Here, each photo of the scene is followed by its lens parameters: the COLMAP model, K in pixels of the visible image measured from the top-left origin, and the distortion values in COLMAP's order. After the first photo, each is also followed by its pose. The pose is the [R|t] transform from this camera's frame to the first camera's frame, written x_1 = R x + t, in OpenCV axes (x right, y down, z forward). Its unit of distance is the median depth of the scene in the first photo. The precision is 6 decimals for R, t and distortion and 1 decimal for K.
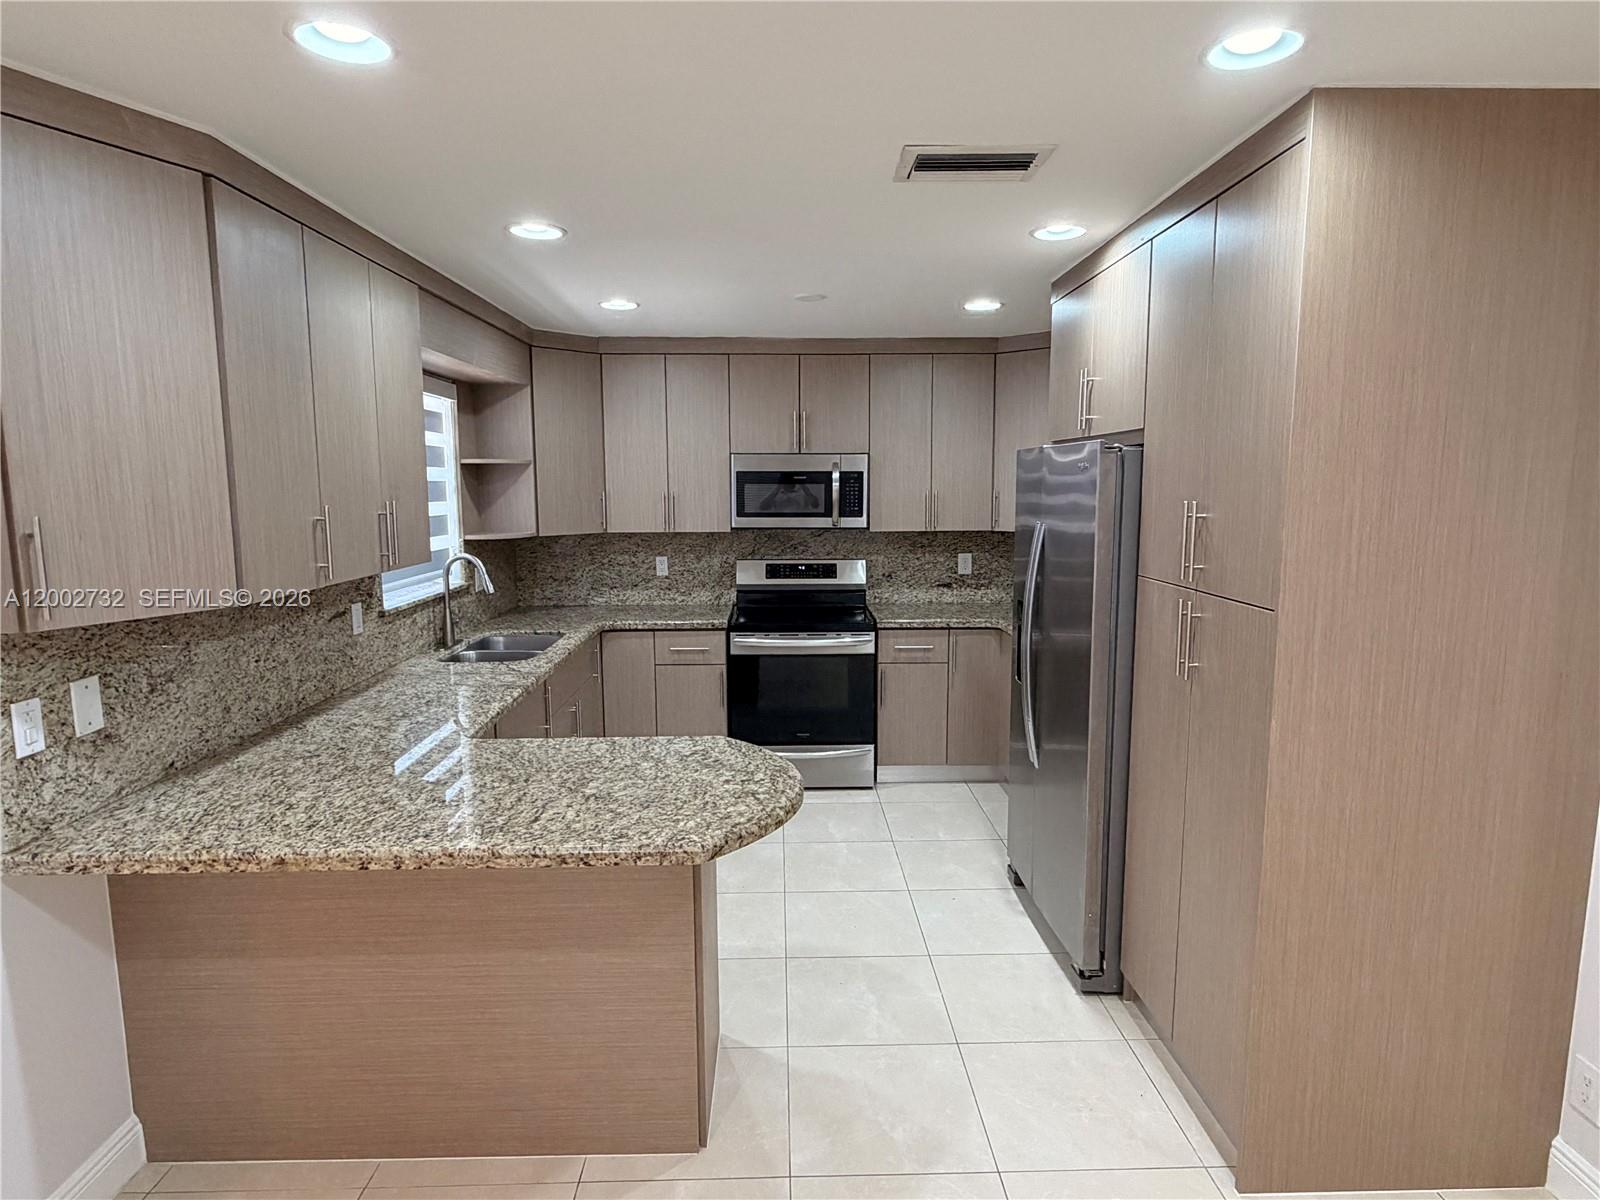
lens RADIAL K [[906.8, 0, 800.0], [0, 906.8, 600.0], [0, 0, 1]] dist [0.000358, 0.001490]
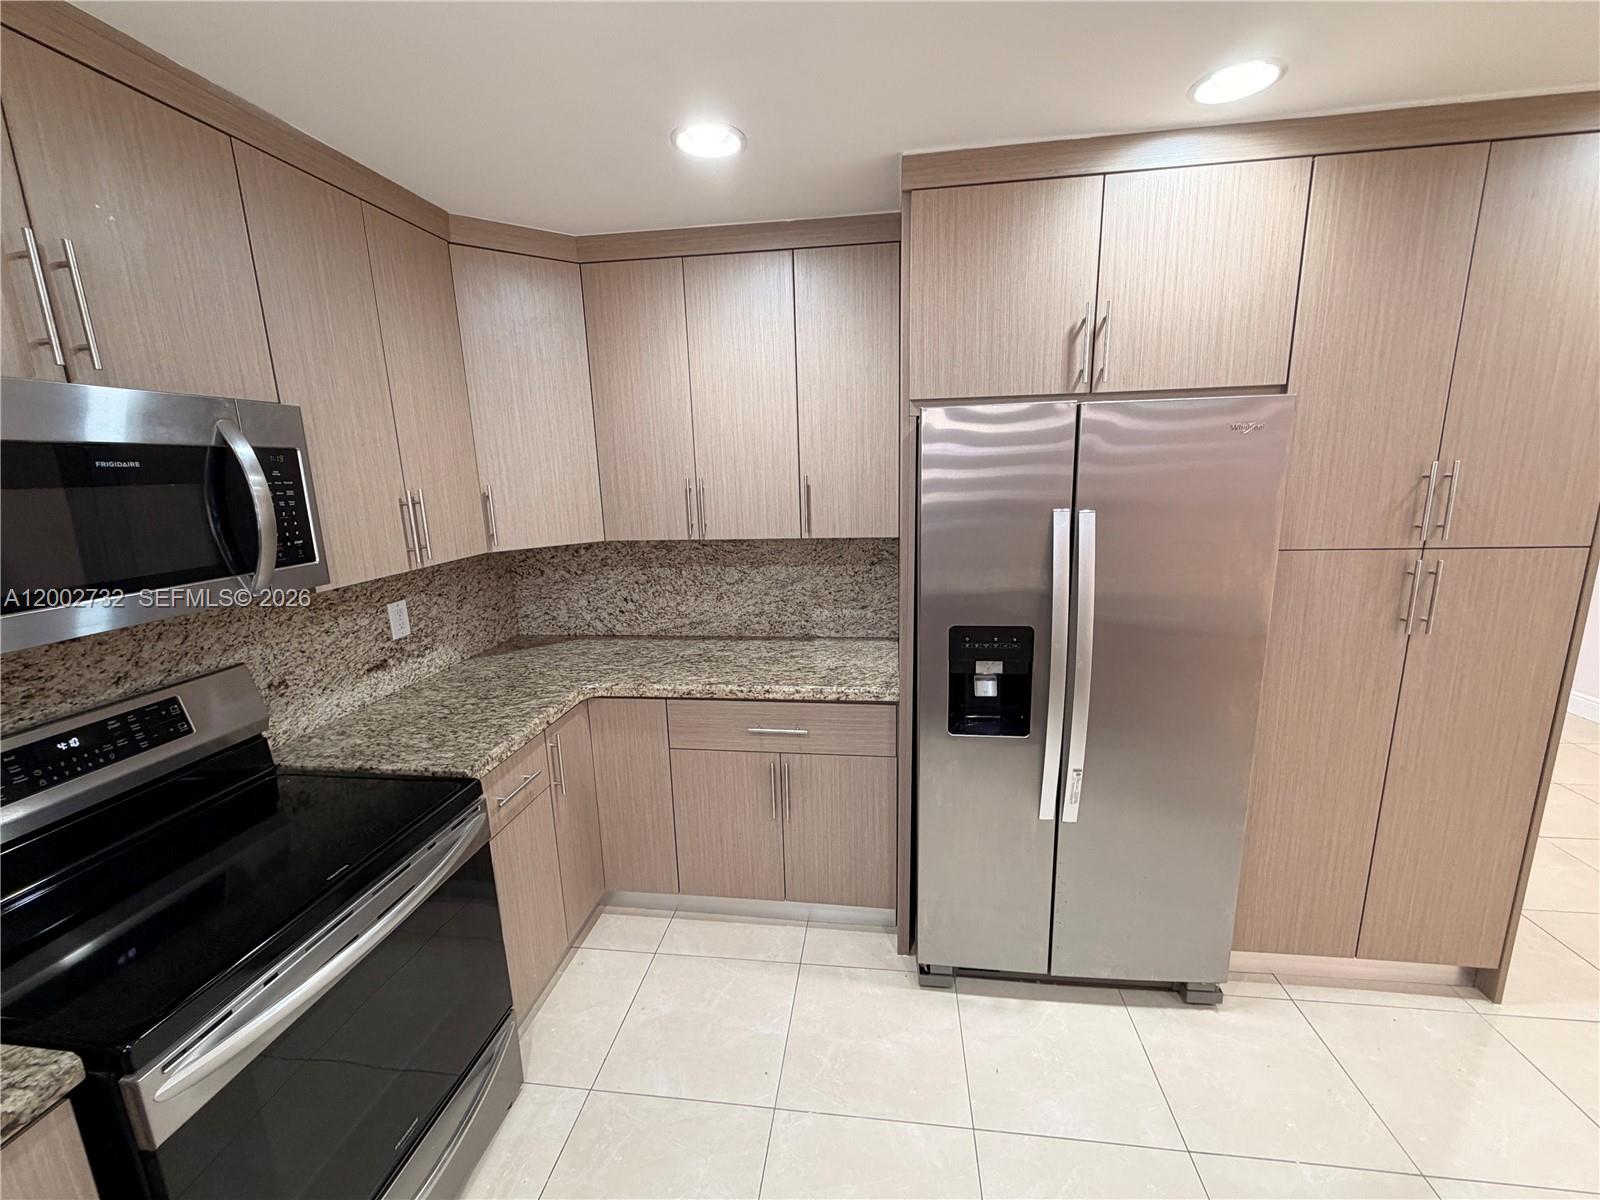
lens RADIAL K [[640.8, 0, 800.0], [0, 640.8, 600.0], [0, 0, 1]] dist [-0.000832, -0.000039]
pose [[0.156649, -0.202583, 0.966655, -0.347459], [0.157849, 0.971292, 0.177975, -0.174920], [-0.974959, 0.124706, 0.184129, 1.404293]]
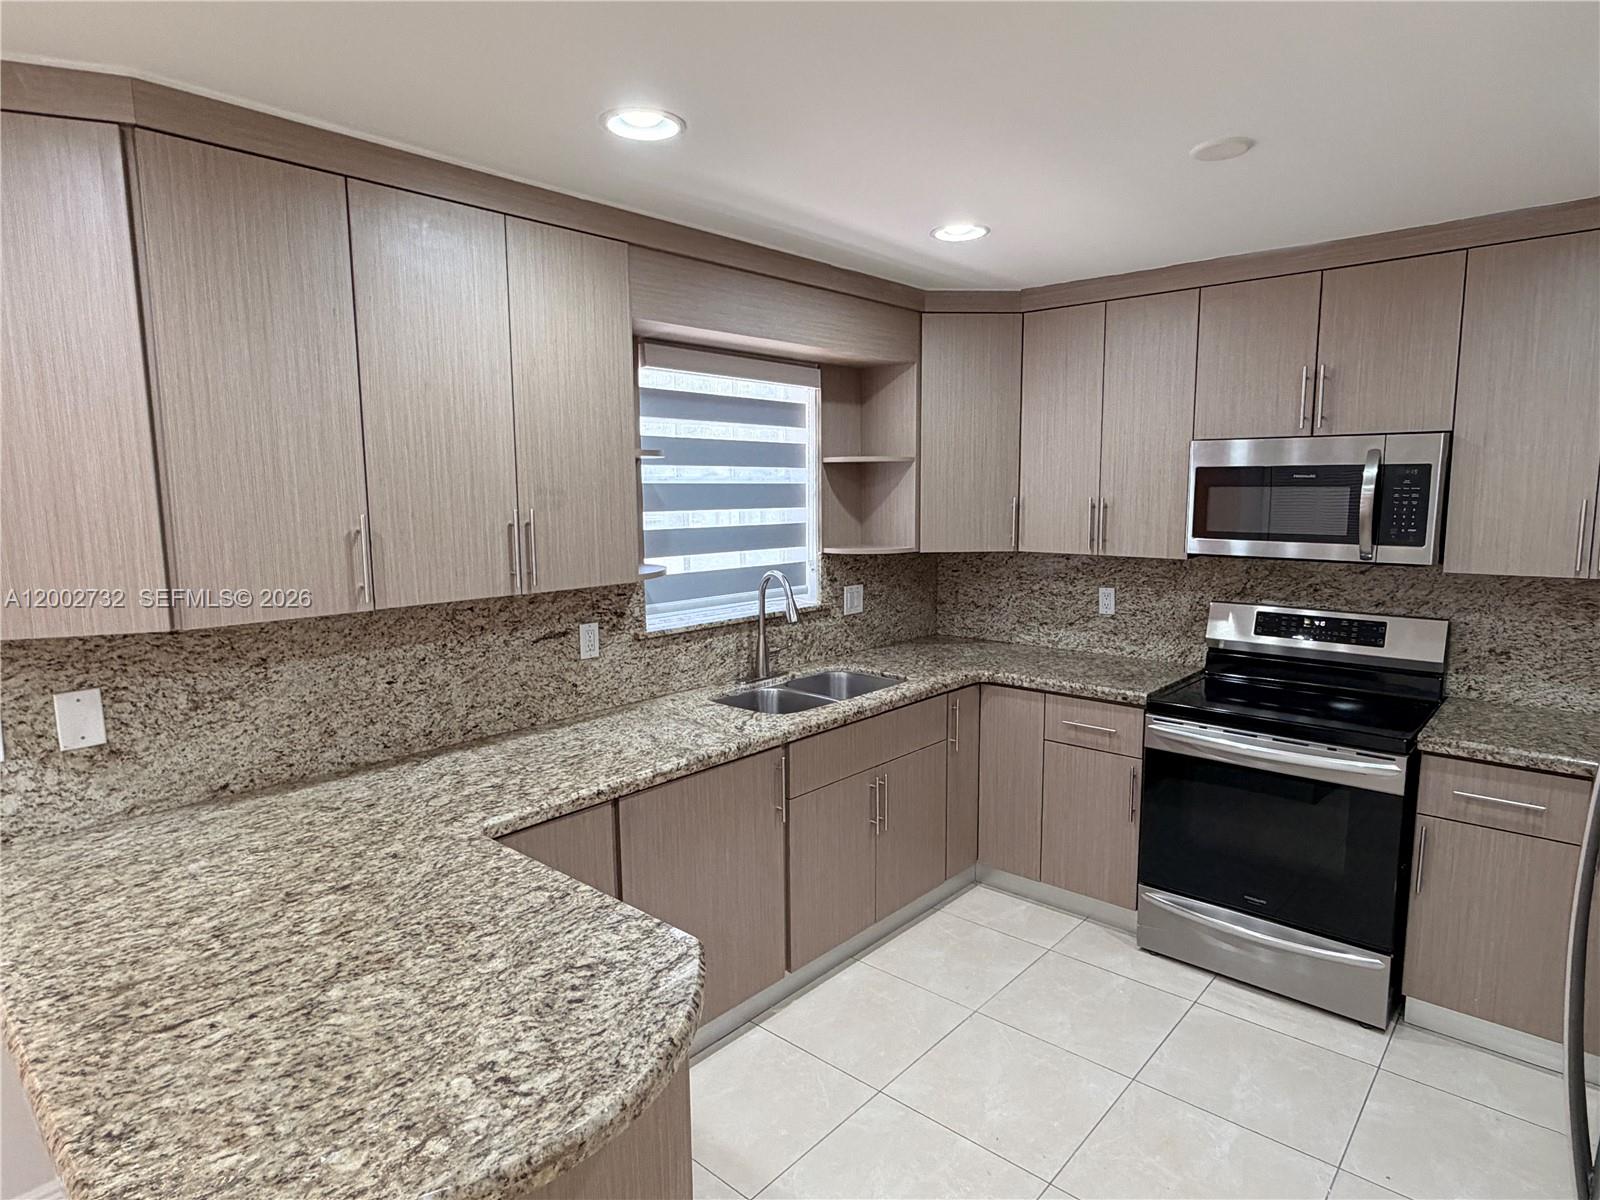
lens RADIAL K [[906.8, 0, 800.0], [0, 906.8, 600.0], [0, 0, 1]] dist [0.000358, 0.001490]
pose [[0.729989, 0.084850, -0.678171, 0.325655], [-0.085732, 0.995794, 0.032307, -0.083269], [0.678060, 0.034557, 0.734193, 0.631159]]
